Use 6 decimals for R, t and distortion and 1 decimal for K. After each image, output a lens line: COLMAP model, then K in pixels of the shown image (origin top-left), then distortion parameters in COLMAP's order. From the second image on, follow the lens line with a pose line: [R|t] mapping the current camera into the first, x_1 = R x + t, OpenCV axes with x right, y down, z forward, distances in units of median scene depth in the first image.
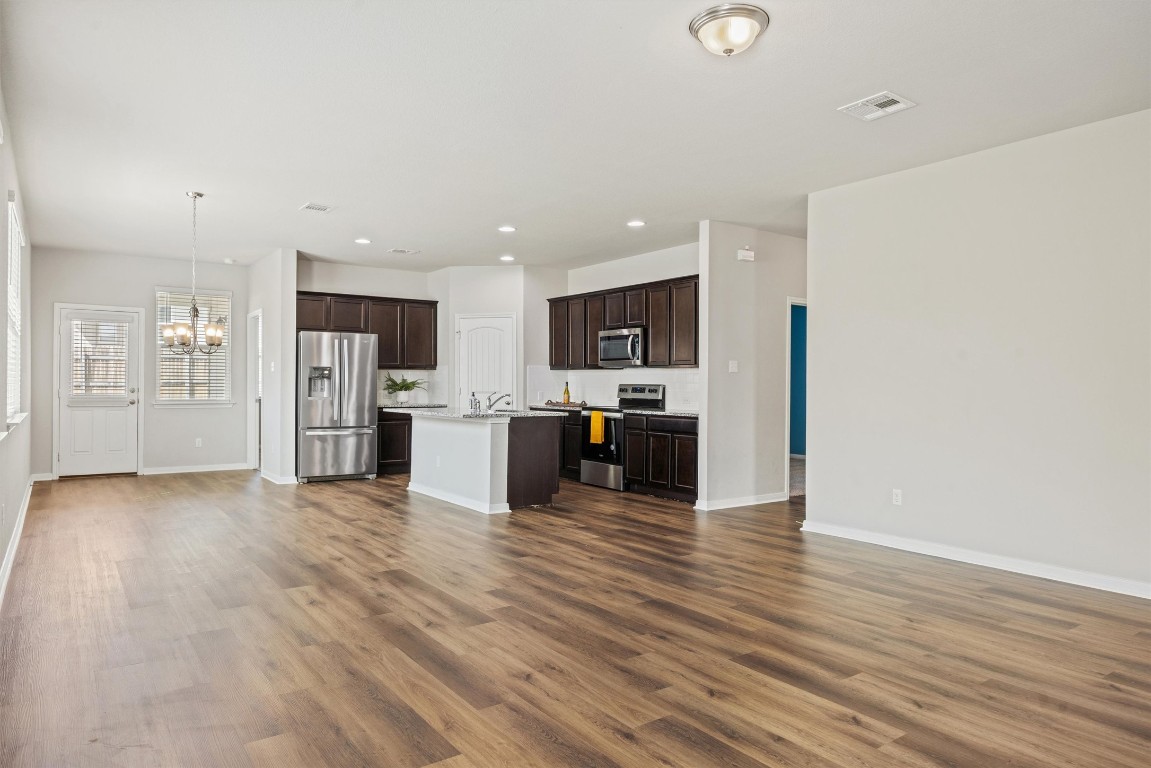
lens RADIAL K [[721.2, 0, 575.5], [0, 721.2, 384.0], [0, 0, 1]] dist [-0.006690, -0.001255]
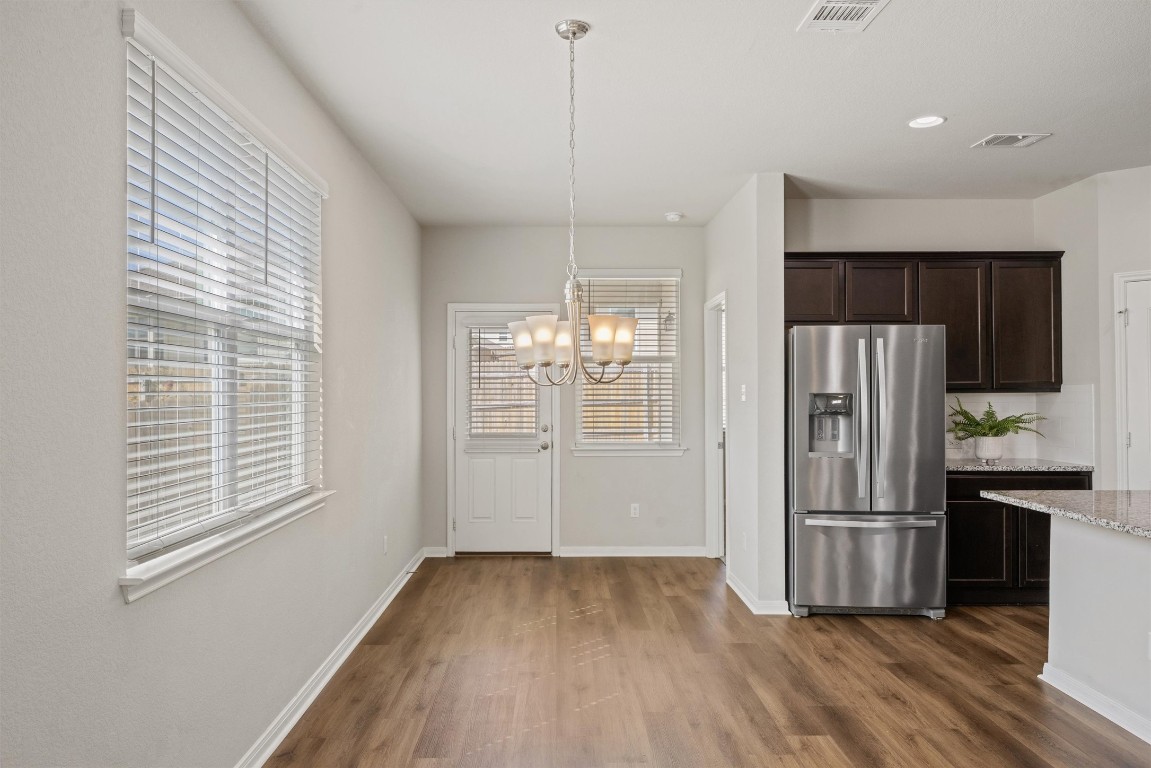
lens RADIAL K [[780.5, 0, 575.5], [0, 780.5, 384.0], [0, 0, 1]] dist [-0.000538, -0.000140]
pose [[0.816998, -0.009366, -0.576564, -0.174717], [0.007462, 0.999956, -0.005671, -0.027578], [0.576592, 0.000331, 0.817032, 0.422622]]
